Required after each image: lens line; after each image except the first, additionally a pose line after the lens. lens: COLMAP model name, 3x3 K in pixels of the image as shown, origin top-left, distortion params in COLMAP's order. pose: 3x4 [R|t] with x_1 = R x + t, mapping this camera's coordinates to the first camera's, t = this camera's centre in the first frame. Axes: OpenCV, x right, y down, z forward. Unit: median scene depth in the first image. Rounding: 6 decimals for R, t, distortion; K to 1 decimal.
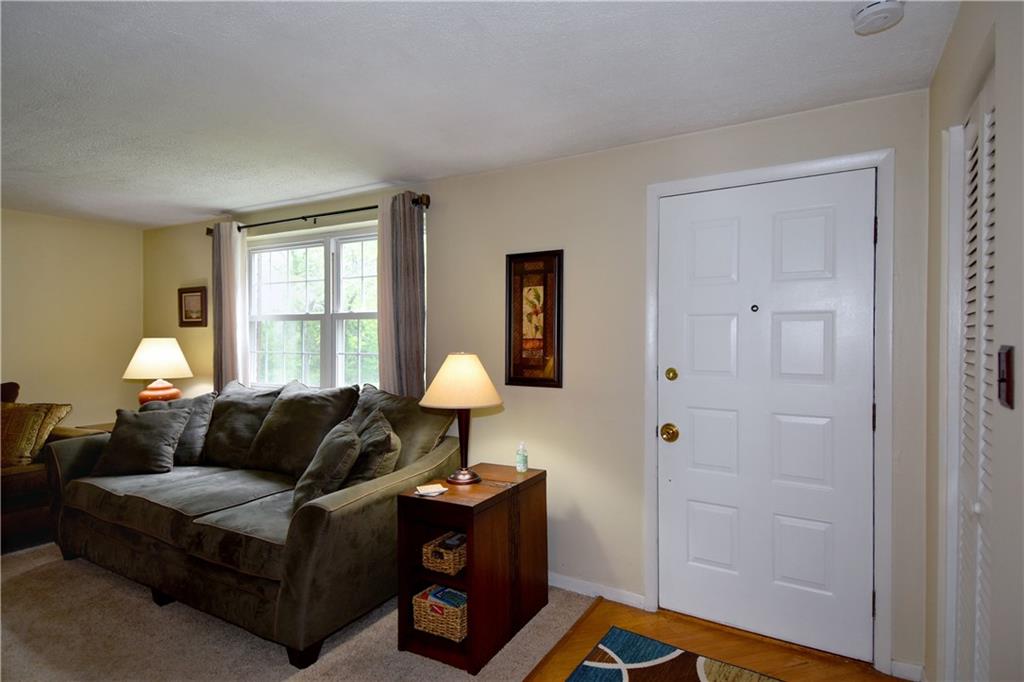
lens RADIAL K [[547.2, 0, 512.0], [0, 547.2, 341.0], [0, 0, 1]] dist [0.047498, -0.000900]
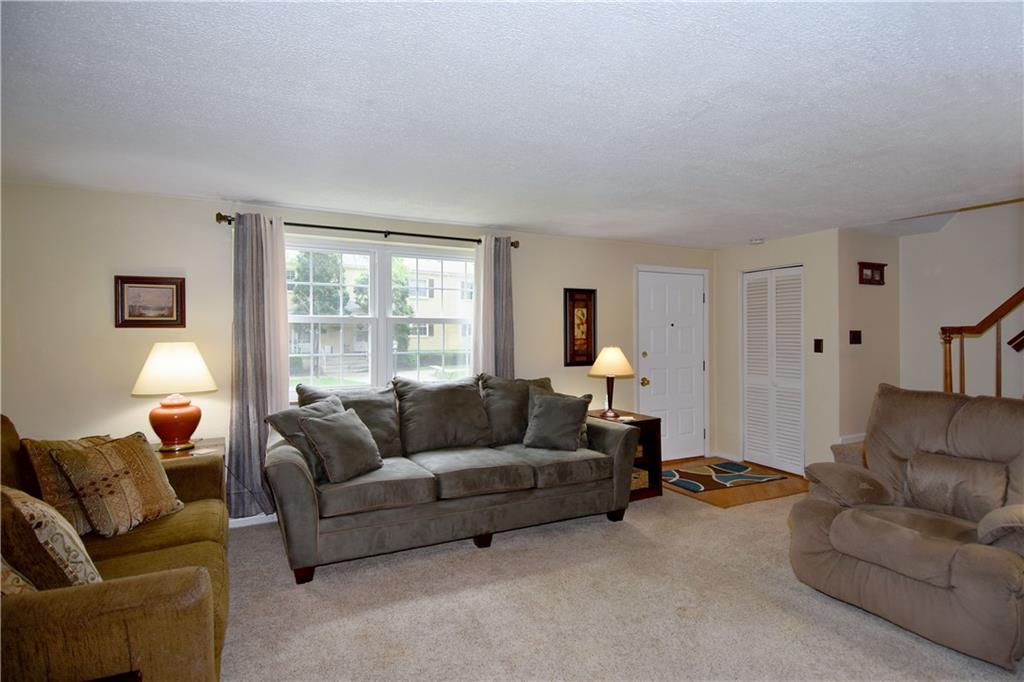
lens RADIAL K [[547.2, 0, 512.0], [0, 547.2, 341.0], [0, 0, 1]] dist [0.047498, -0.000900]
pose [[0.550751, -0.006200, 0.834647, -1.495679], [0.012840, 0.999917, -0.001045, 0.000887], [-0.834571, 0.011292, 0.550785, 0.230637]]
